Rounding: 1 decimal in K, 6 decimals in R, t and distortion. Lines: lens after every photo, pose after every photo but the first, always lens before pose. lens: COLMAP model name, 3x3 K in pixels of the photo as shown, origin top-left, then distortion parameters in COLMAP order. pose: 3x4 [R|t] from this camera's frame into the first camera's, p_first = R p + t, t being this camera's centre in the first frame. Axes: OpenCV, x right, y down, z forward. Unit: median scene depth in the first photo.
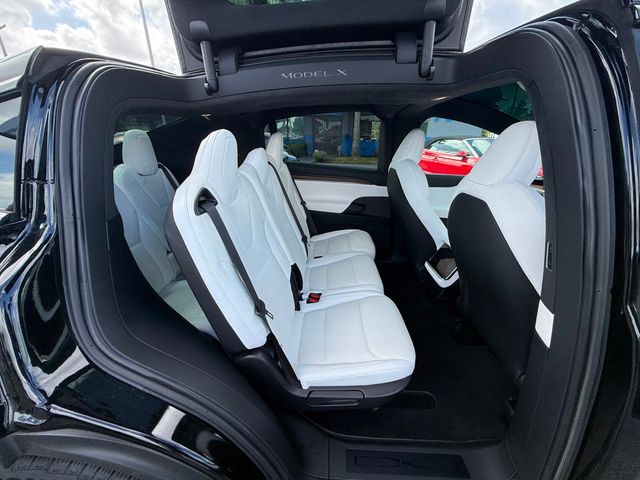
lens RADIAL K [[255.9, 0, 318.7], [0, 255.9, 239.2], [0, 0, 1]] dist [0.001424, -0.000308]
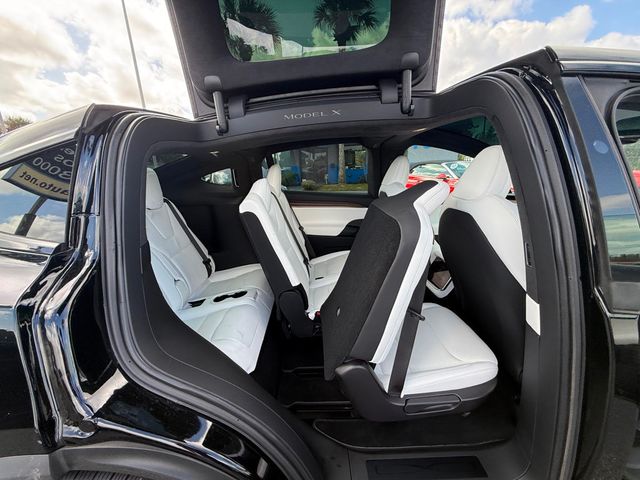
lens RADIAL K [[255.9, 0, 318.7], [0, 255.9, 239.2], [0, 0, 1]] dist [0.001424, -0.000308]
pose [[0.997629, -0.056868, 0.038763, -0.067536], [0.060647, 0.992669, -0.104547, 0.040666], [-0.032533, 0.106650, 0.993764, -0.097144]]
